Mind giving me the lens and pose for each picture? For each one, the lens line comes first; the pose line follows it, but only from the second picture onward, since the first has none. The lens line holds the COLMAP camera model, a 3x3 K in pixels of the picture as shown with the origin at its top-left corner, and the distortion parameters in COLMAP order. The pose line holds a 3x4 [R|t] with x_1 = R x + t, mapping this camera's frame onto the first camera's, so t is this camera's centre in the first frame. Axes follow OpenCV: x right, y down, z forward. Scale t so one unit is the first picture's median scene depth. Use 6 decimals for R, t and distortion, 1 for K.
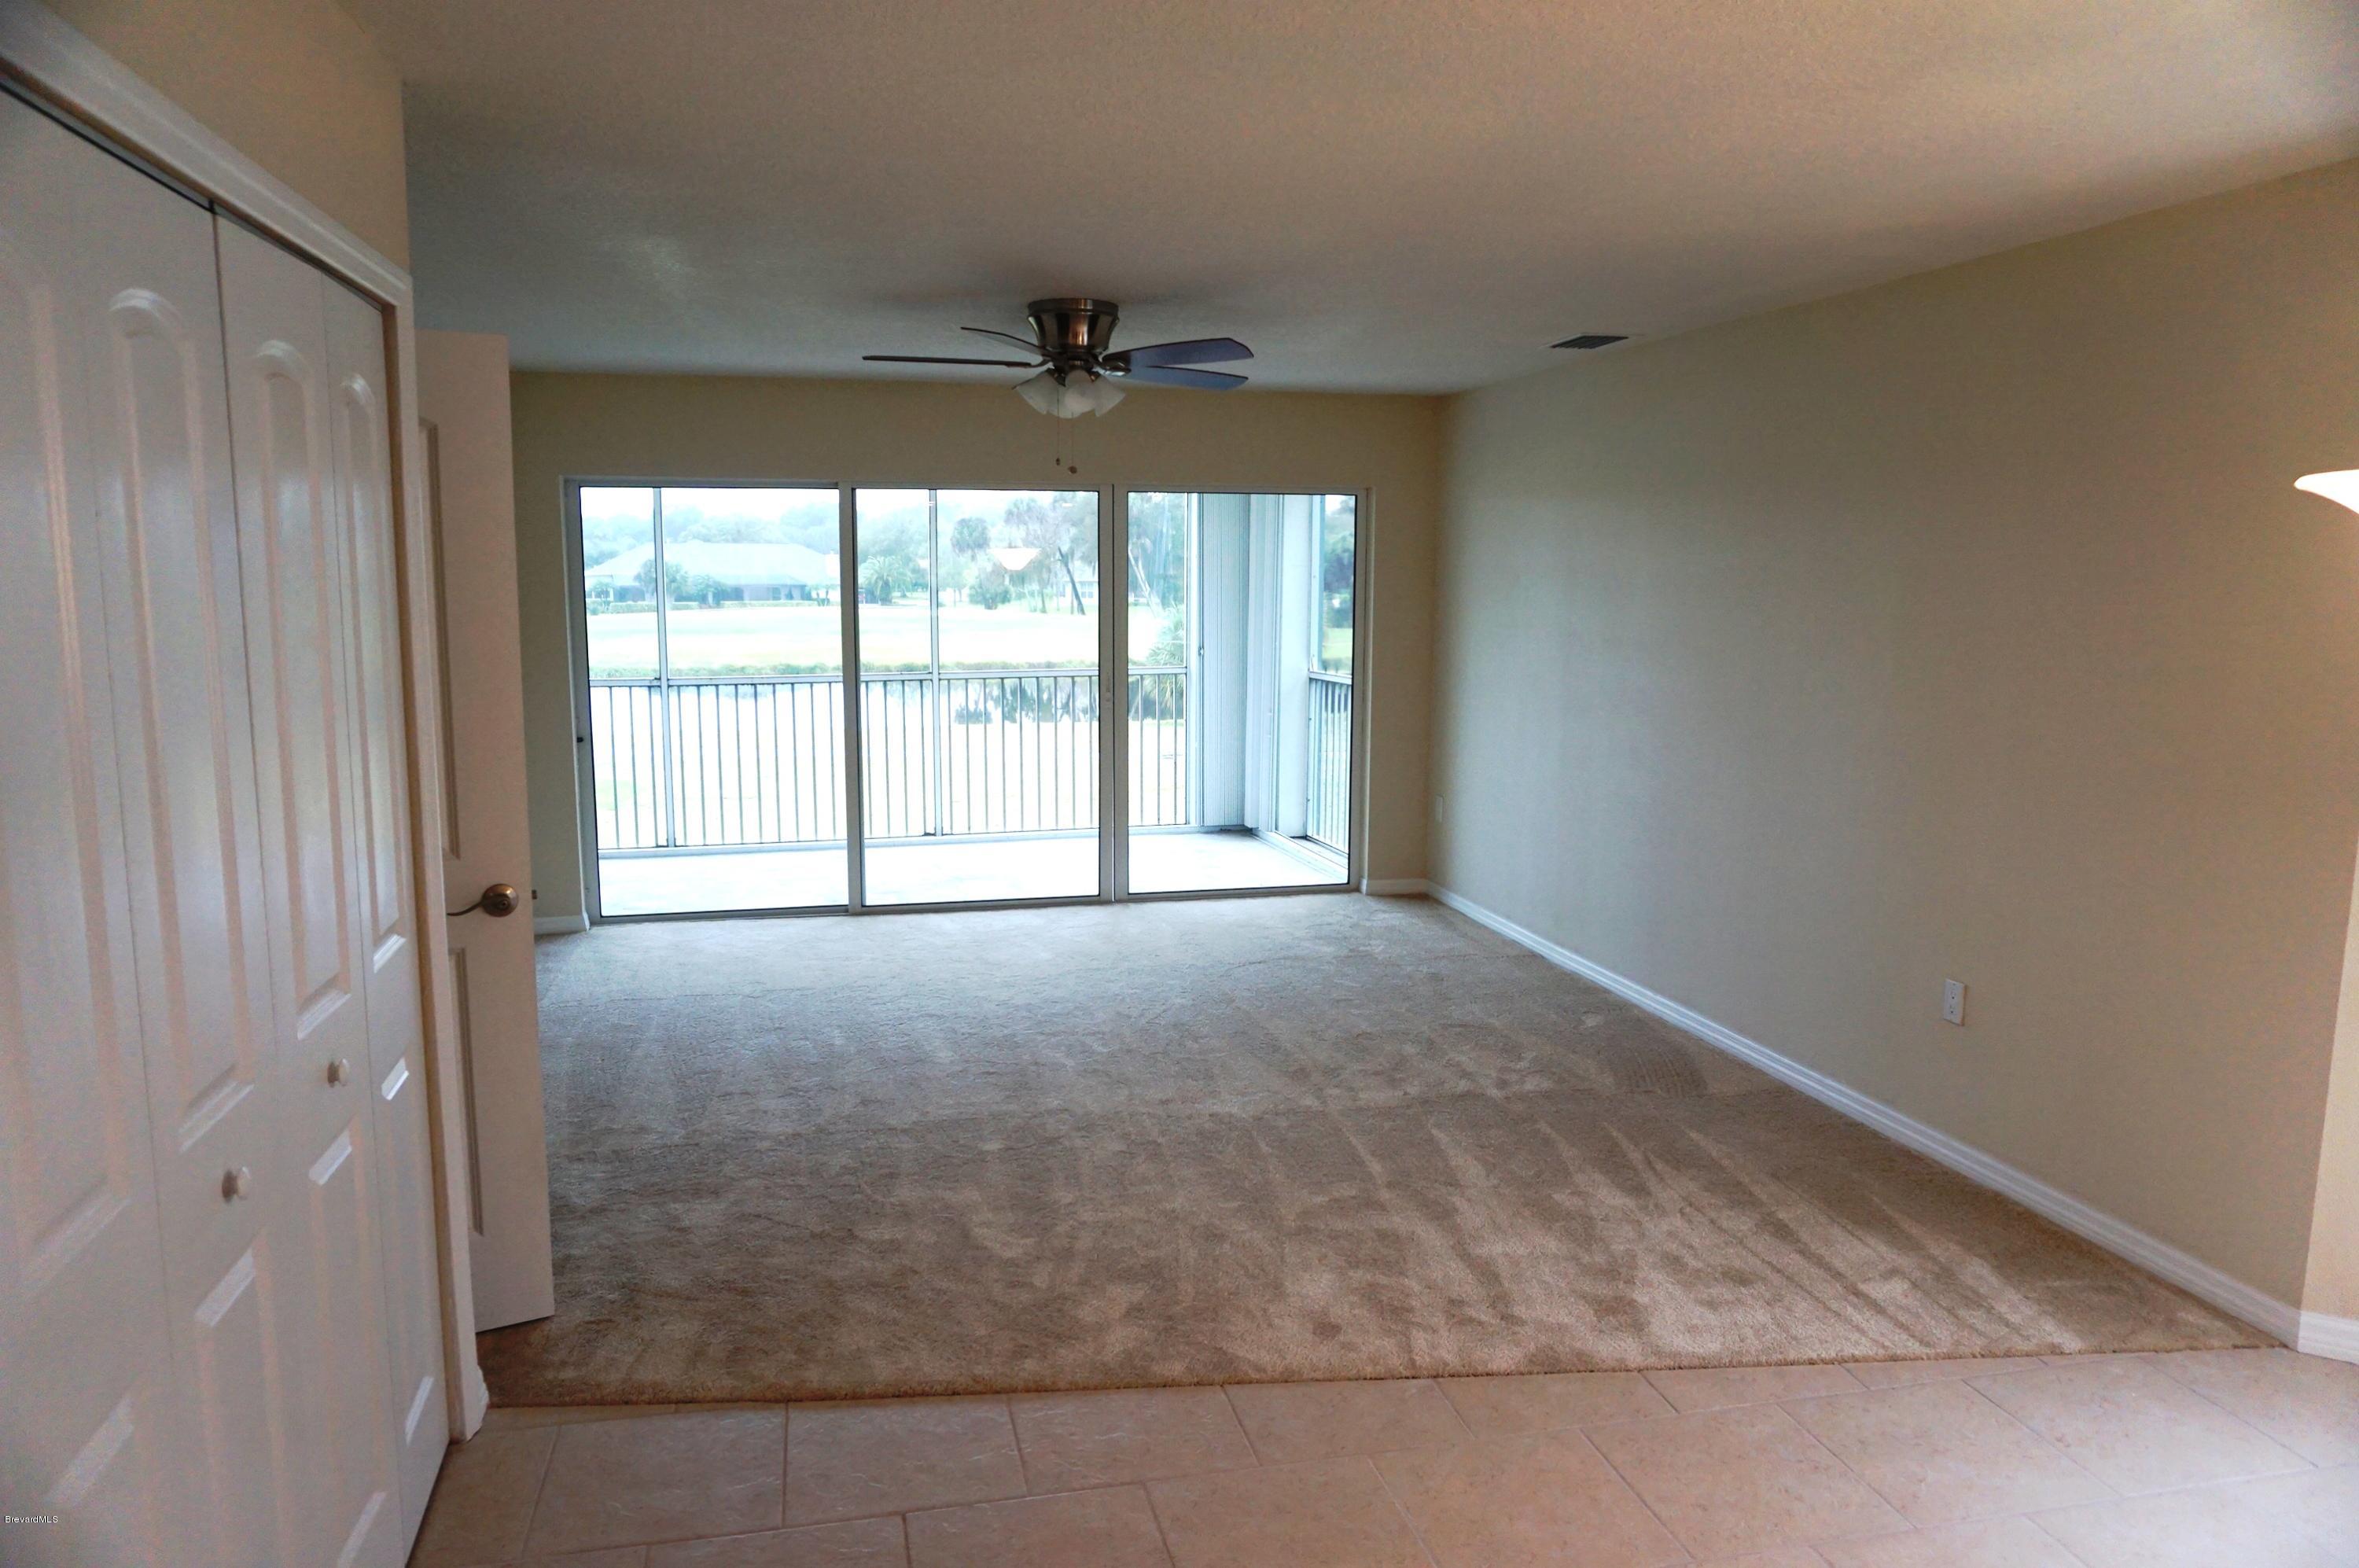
lens RADIAL K [[1585.3, 0, 1178.7], [0, 1585.3, 777.2], [0, 0, 1]] dist [-0.048285, 0.039034]
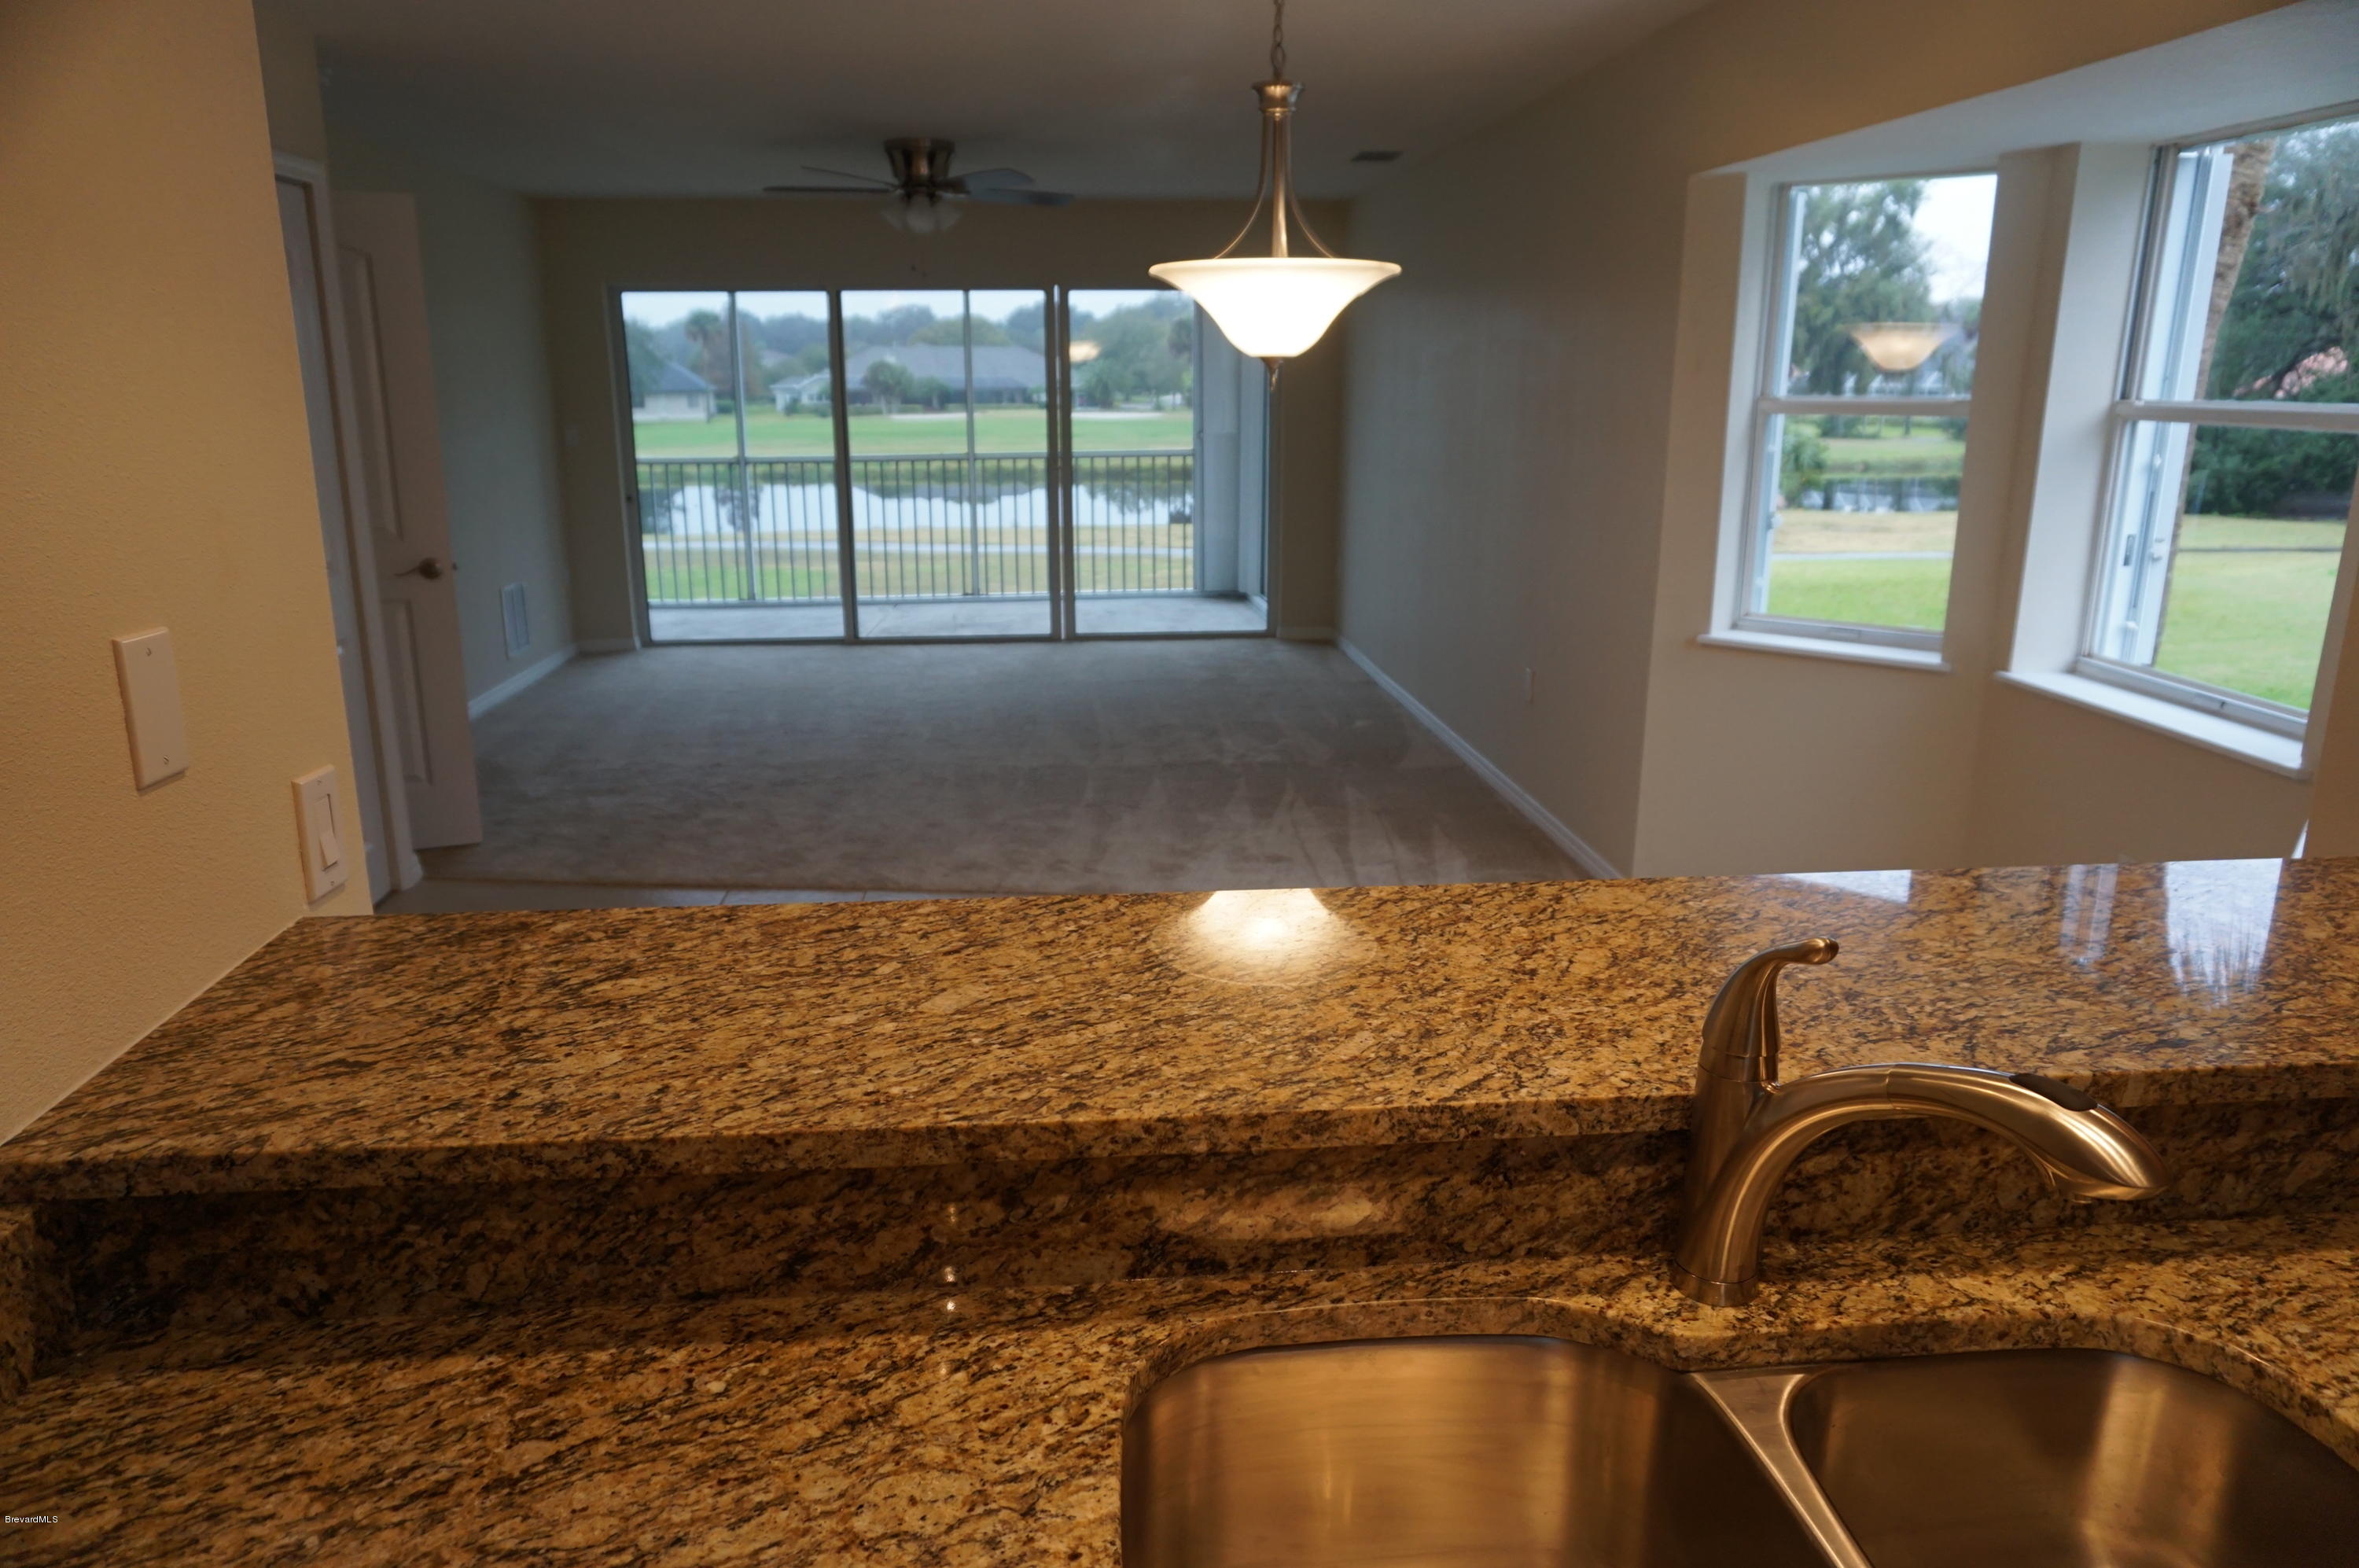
lens RADIAL K [[1585.3, 0, 1178.7], [0, 1585.3, 777.2], [0, 0, 1]] dist [-0.048285, 0.039034]
pose [[0.990116, 0.032363, -0.136469, 0.366821], [-0.015794, 0.992553, 0.120788, 0.060755], [0.139361, -0.117439, 0.983253, -0.313224]]
